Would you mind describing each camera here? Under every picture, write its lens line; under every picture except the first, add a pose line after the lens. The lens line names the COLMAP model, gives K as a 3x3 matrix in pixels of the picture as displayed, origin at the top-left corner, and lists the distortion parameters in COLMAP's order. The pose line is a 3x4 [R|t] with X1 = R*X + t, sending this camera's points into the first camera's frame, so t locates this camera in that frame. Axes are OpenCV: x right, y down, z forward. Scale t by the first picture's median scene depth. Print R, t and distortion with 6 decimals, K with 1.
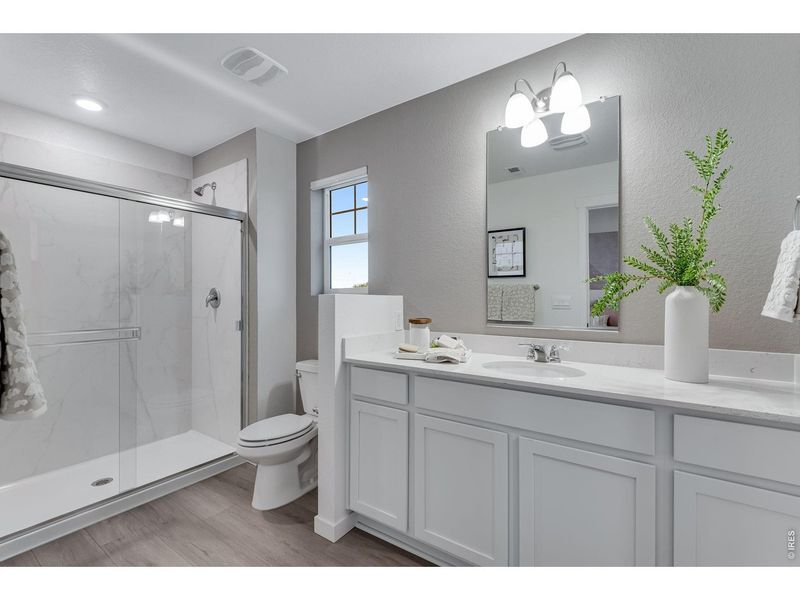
lens RADIAL K [[359.3, 0, 398.5], [0, 359.3, 300.5], [0, 0, 1]] dist [0.000869, -0.000118]
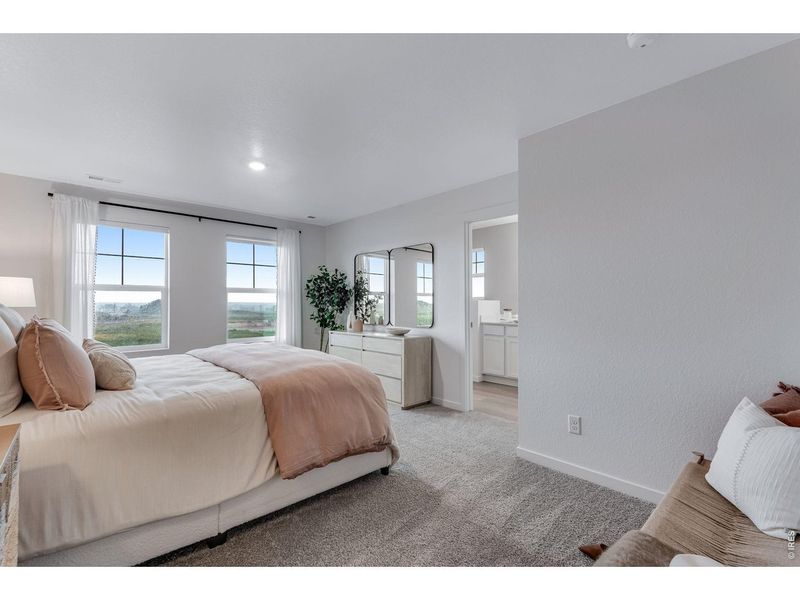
lens RADIAL K [[359.3, 0, 398.5], [0, 359.3, 300.5], [0, 0, 1]] dist [0.000869, -0.000118]
pose [[0.979532, -0.000374, -0.201290, -0.219303], [-0.002123, 0.999923, -0.012191, 0.024382], [0.201279, 0.012369, 0.979456, -1.990022]]
